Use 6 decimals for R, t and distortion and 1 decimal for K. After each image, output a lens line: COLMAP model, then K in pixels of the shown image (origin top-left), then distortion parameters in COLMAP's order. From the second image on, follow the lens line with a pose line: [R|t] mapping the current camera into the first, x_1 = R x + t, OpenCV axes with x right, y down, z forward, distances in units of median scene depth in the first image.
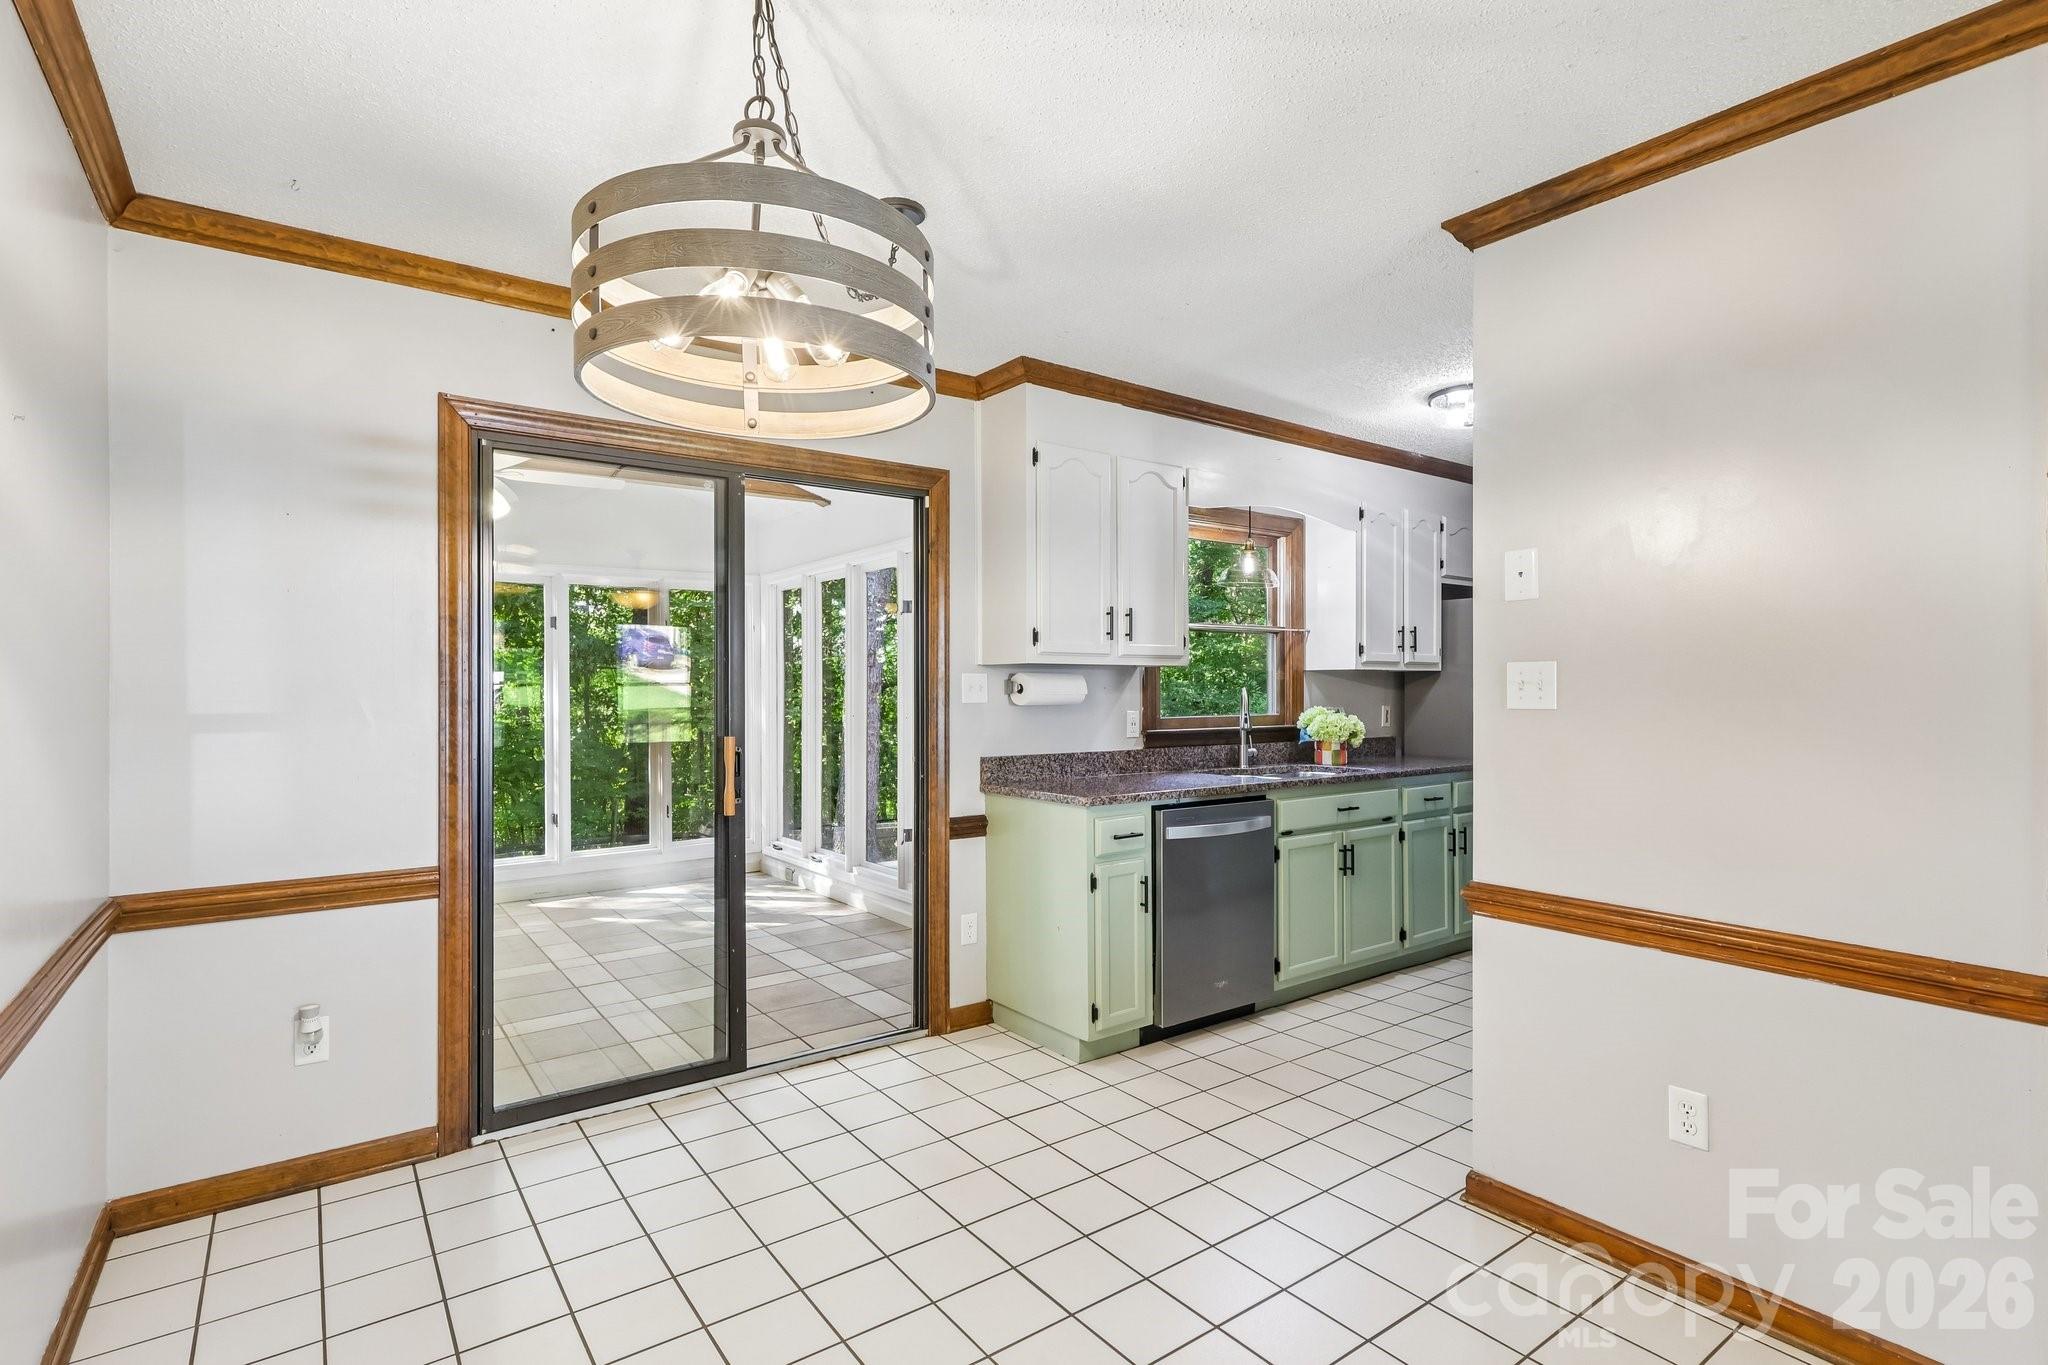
lens RADIAL K [[987.5, 0, 1030.0], [0, 987.5, 693.5], [0, 0, 1]] dist [-0.000932, 0.002458]
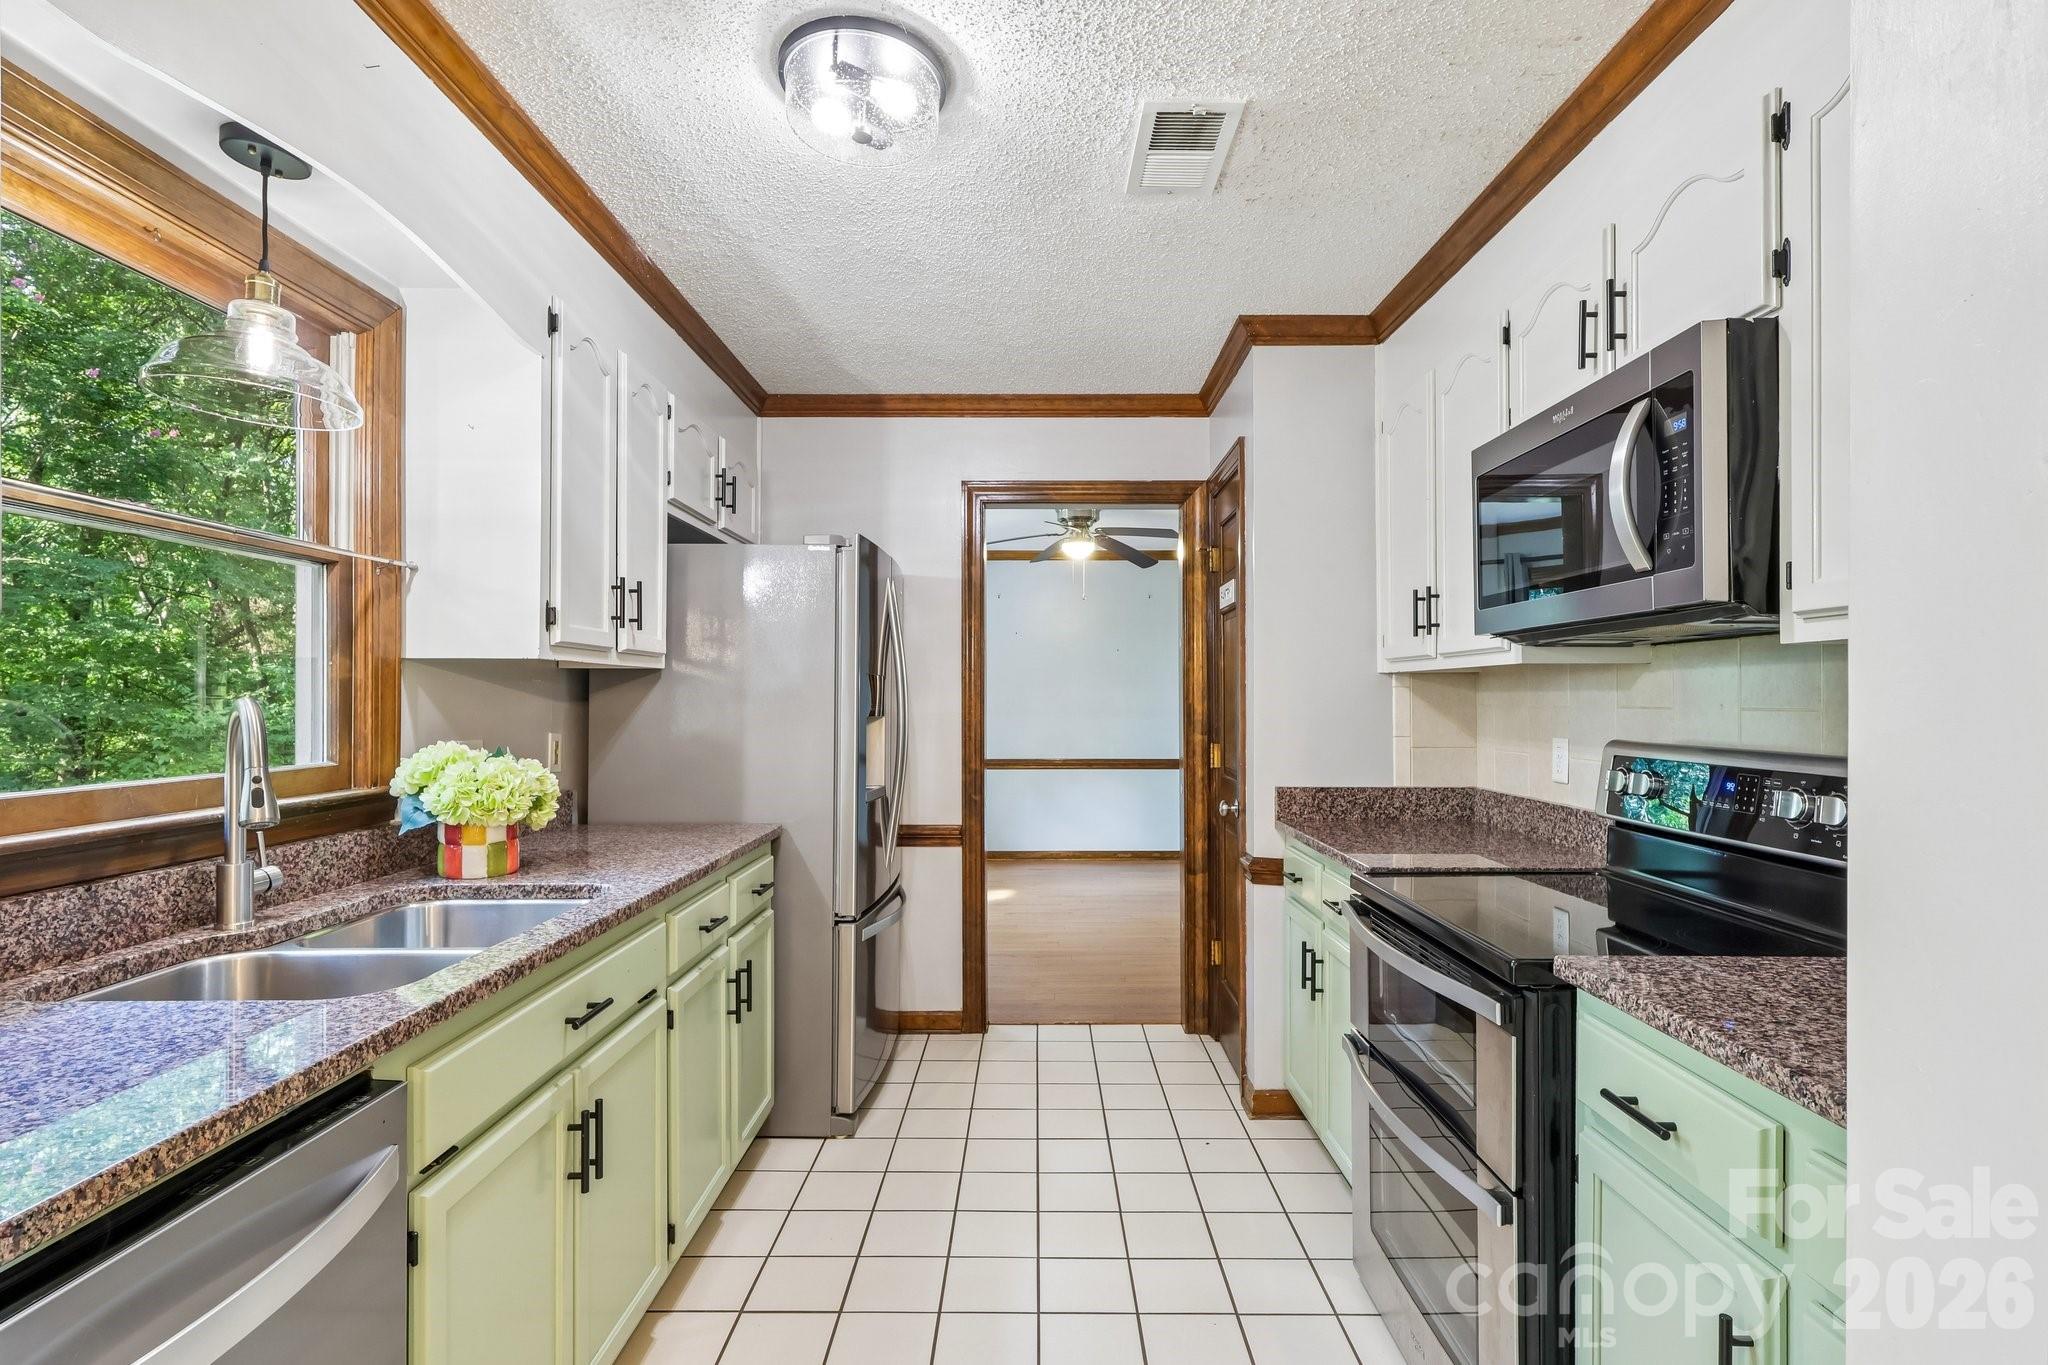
lens RADIAL K [[987.5, 0, 1027.4], [0, 987.5, 697.4], [0, 0, 1]] dist [-0.000932, 0.002458]
pose [[0.593316, 0.004555, 0.804957, 0.099500], [-0.000420, 0.999986, -0.005349, -0.004303], [-0.804970, 0.002835, 0.593309, 0.563898]]
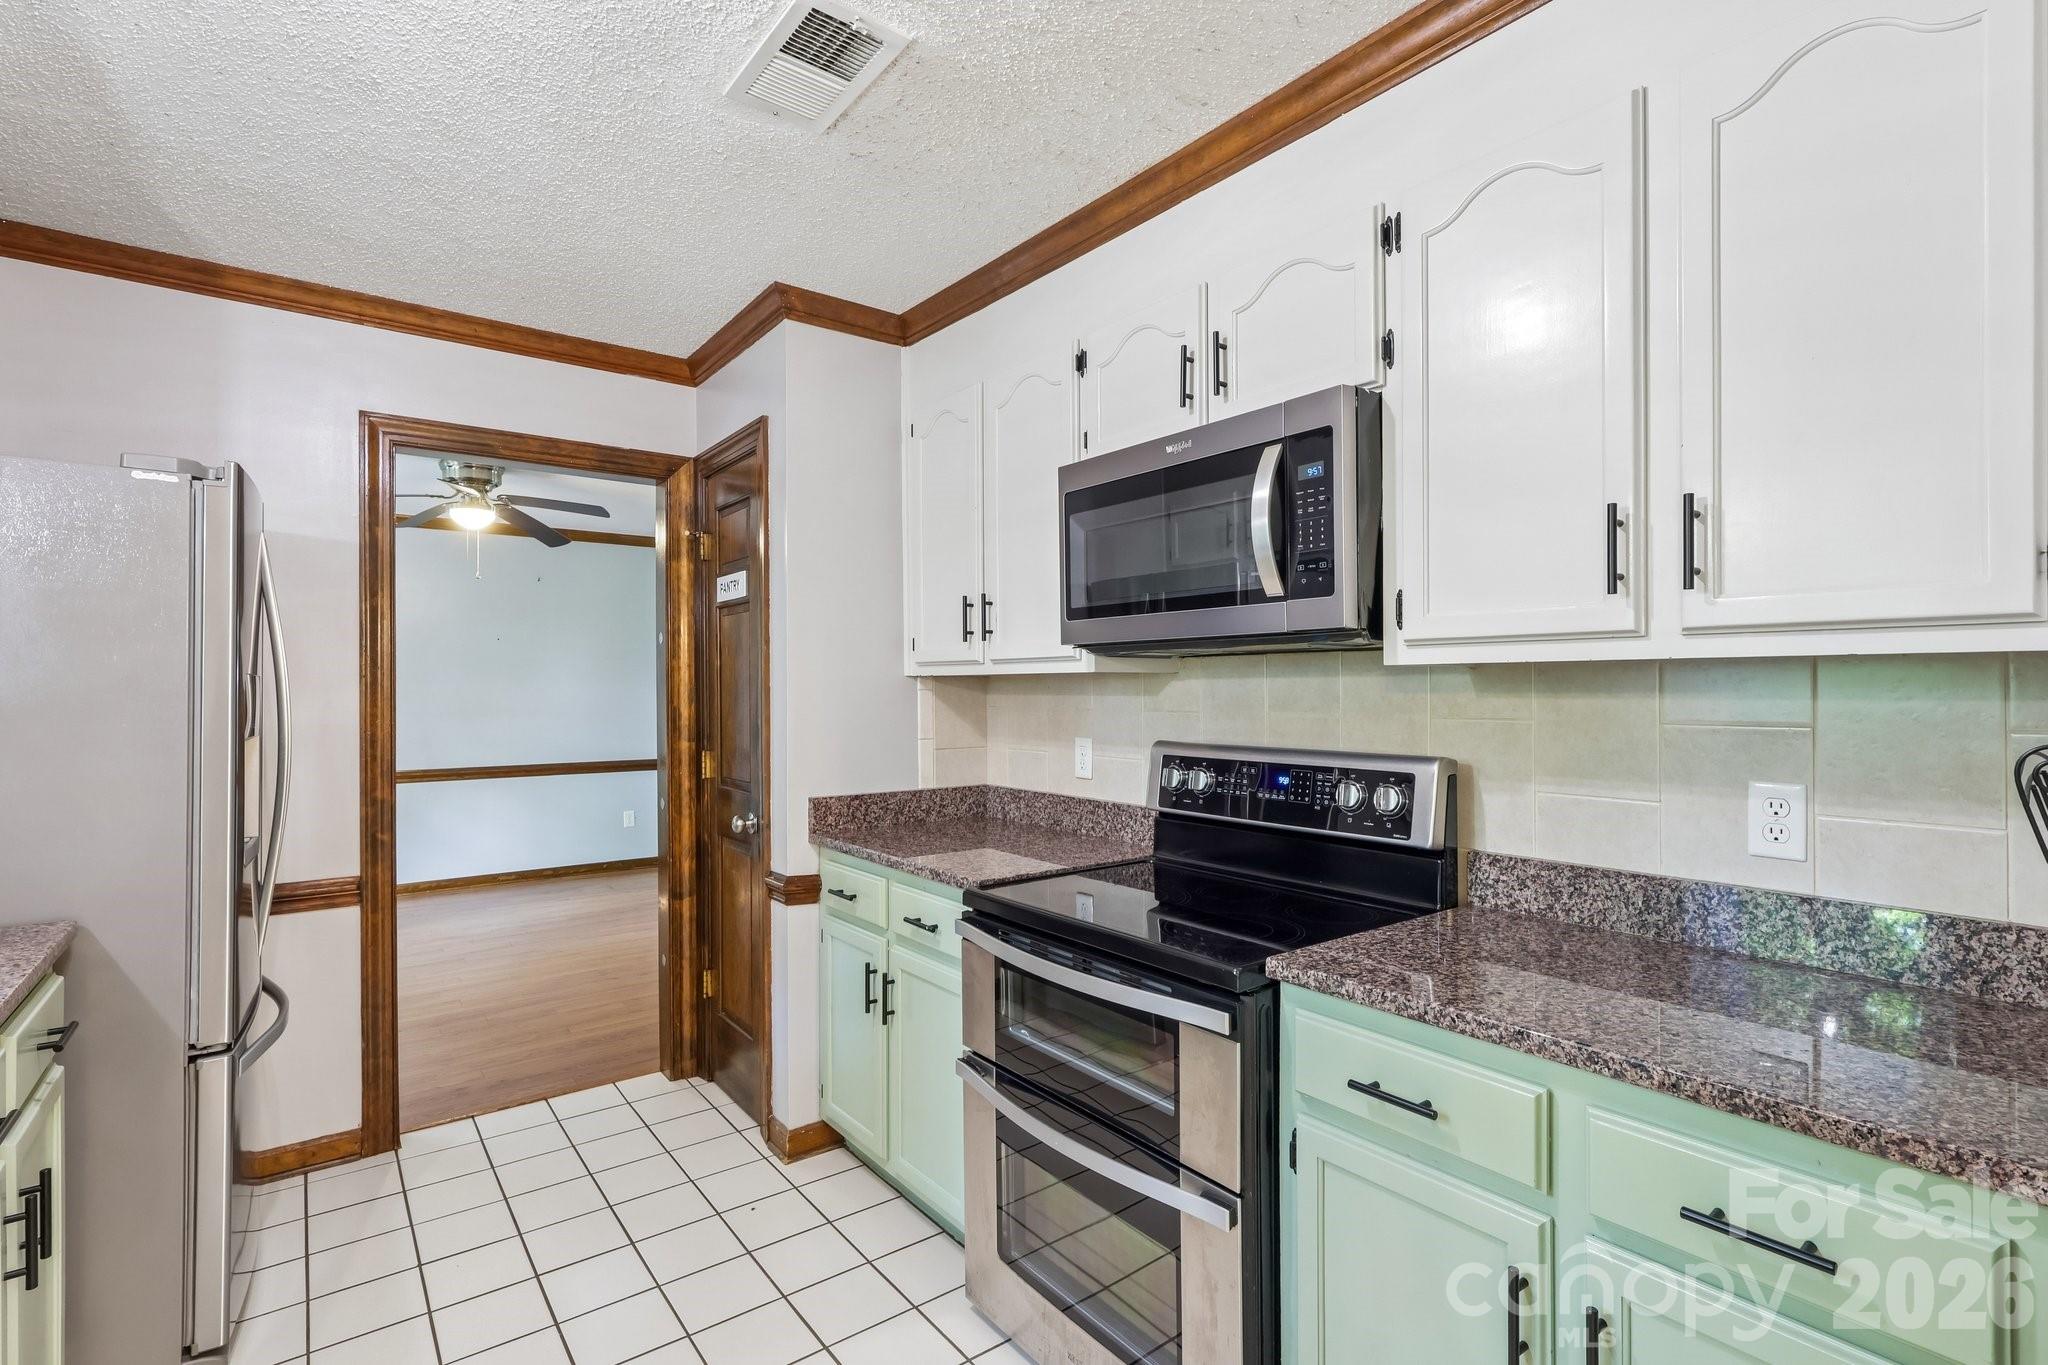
lens RADIAL K [[954.5, 0, 1023.8], [0, 954.5, 684.8], [0, 0, 1]] dist [0.003631, -0.001541]
pose [[-0.021641, 0.006798, 0.999743, 0.131952], [0.005327, 0.999963, -0.006684, -0.013778], [-0.999752, 0.005181, -0.021676, 0.701250]]
